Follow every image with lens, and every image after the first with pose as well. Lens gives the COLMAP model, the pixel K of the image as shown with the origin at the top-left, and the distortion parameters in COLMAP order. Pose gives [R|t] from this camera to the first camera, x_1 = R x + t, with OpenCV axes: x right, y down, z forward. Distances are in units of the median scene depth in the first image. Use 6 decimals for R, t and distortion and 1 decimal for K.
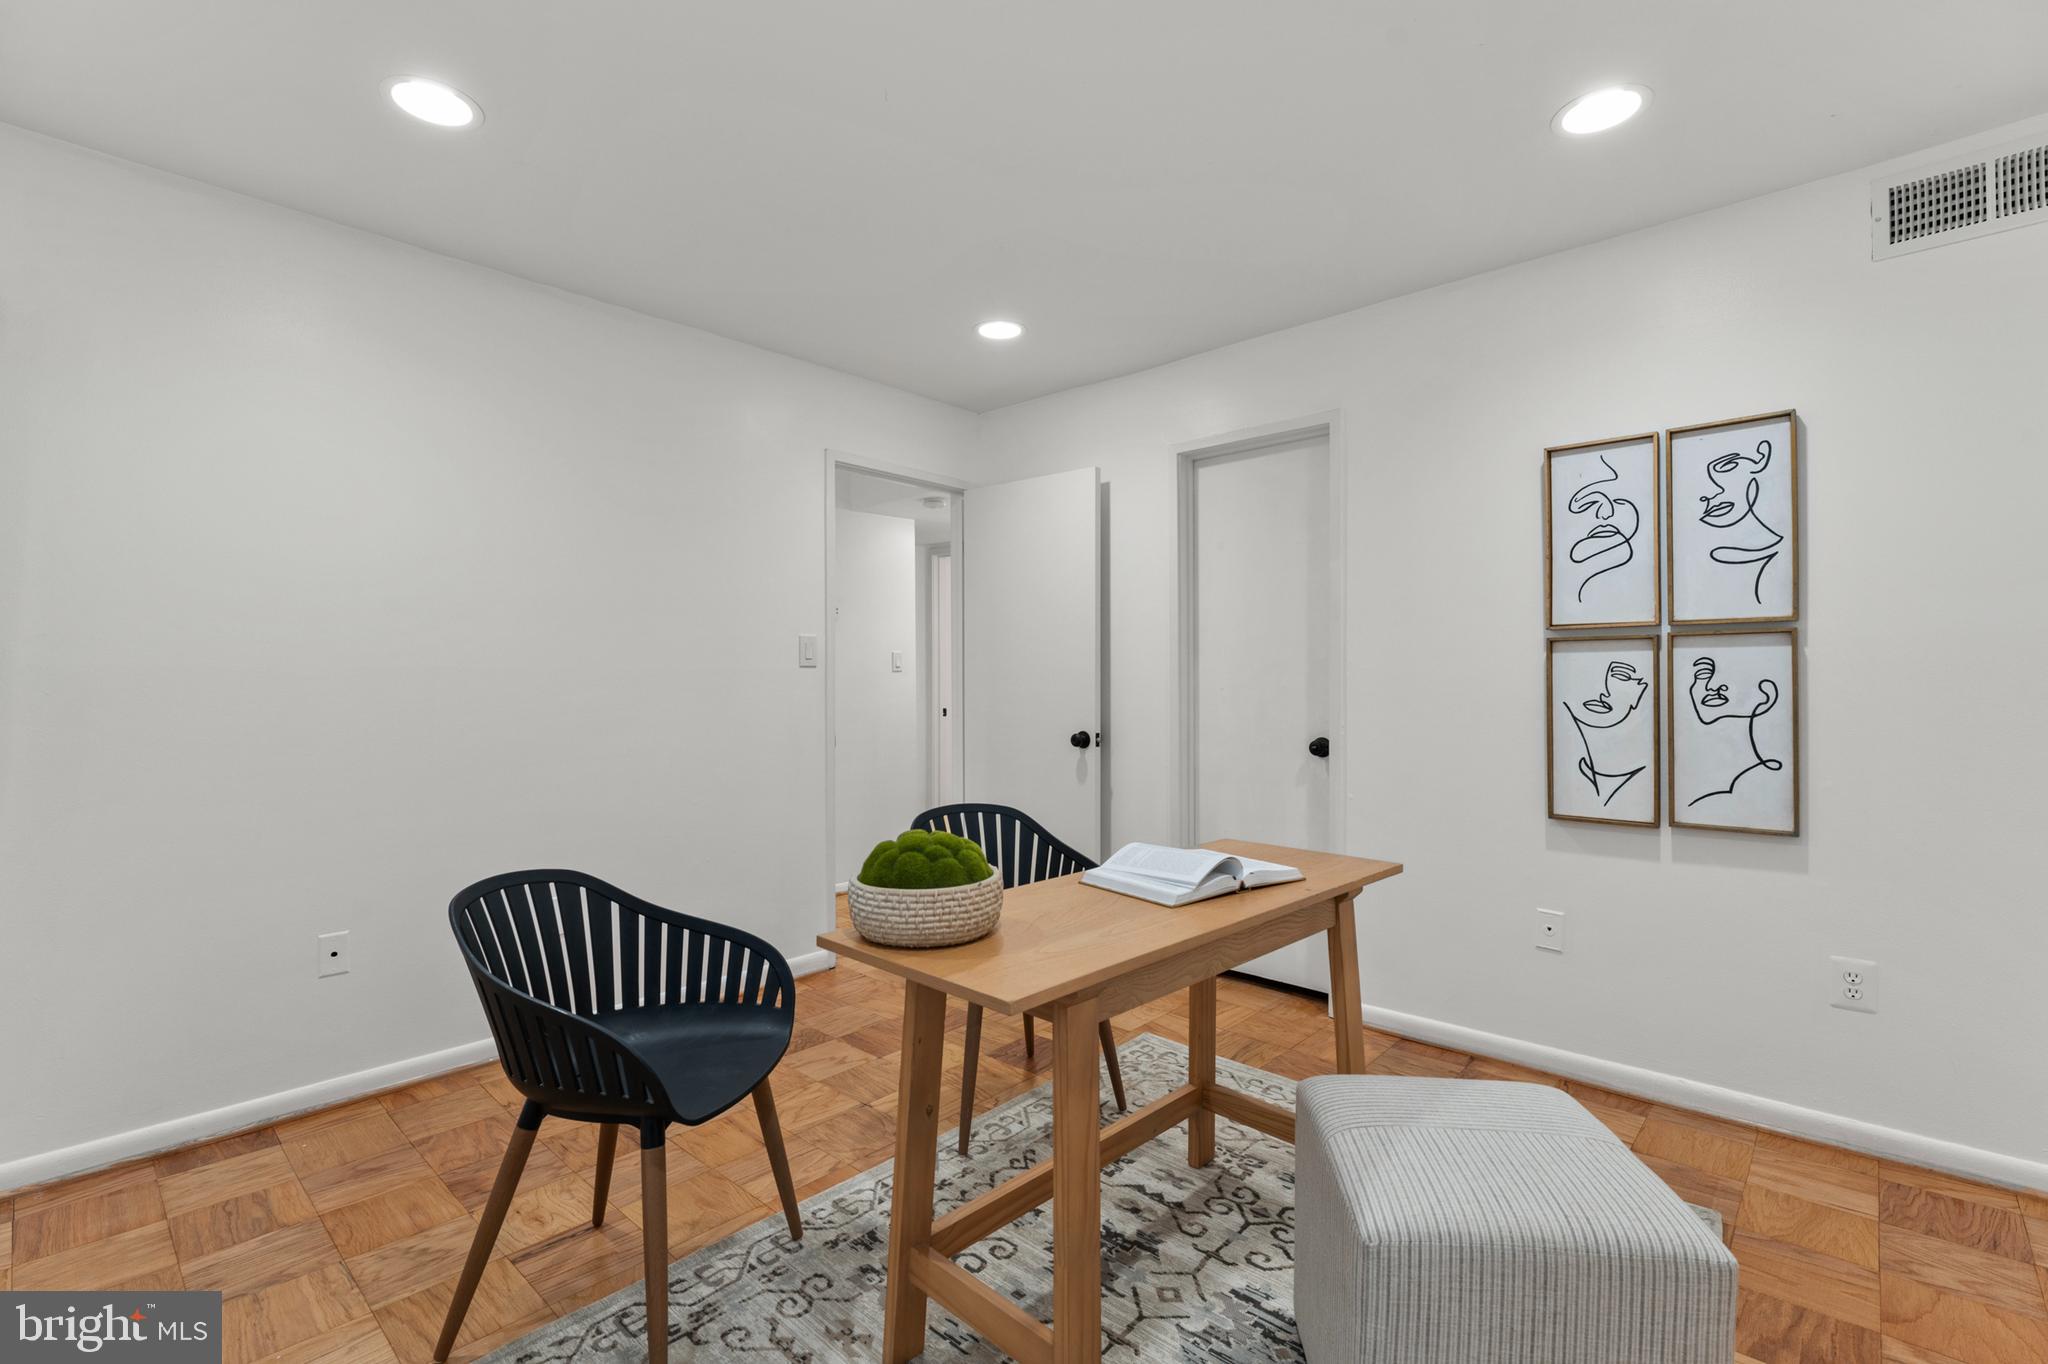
lens RADIAL K [[937.9, 0, 1025.5], [0, 937.9, 691.1], [0, 0, 1]] dist [-0.000167, -0.000026]
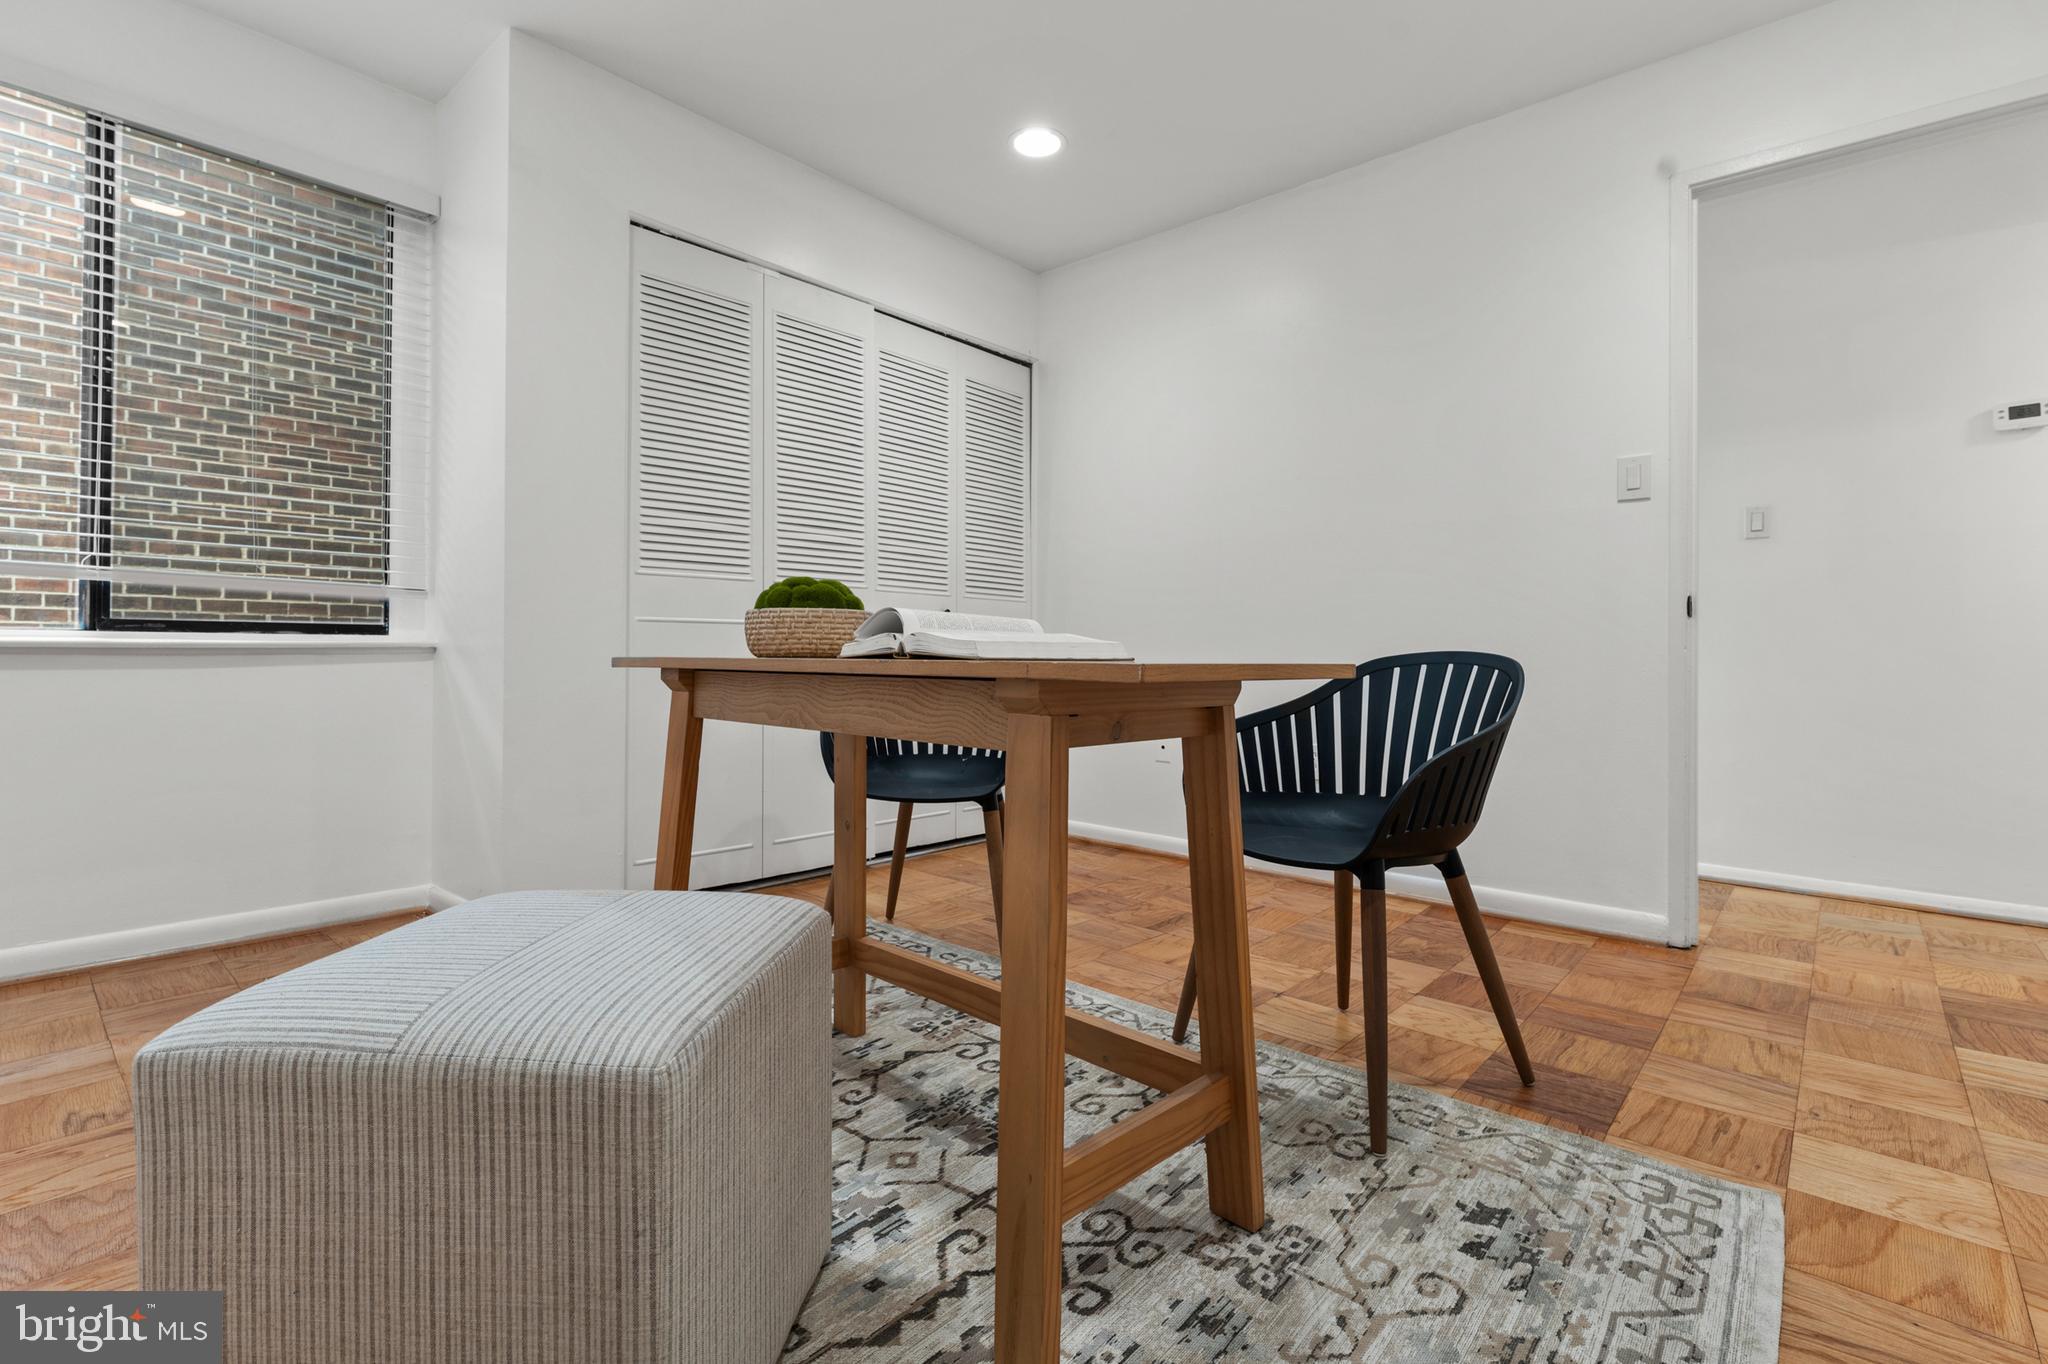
lens RADIAL K [[937.9, 0, 1026.2], [0, 937.9, 671.3], [0, 0, 1]] dist [-0.000167, -0.000026]
pose [[0.001322, 0.010524, -0.999944, 0.936045], [-0.025349, 0.999624, 0.010487, 0.210742], [0.999678, 0.025334, 0.001588, 1.076551]]
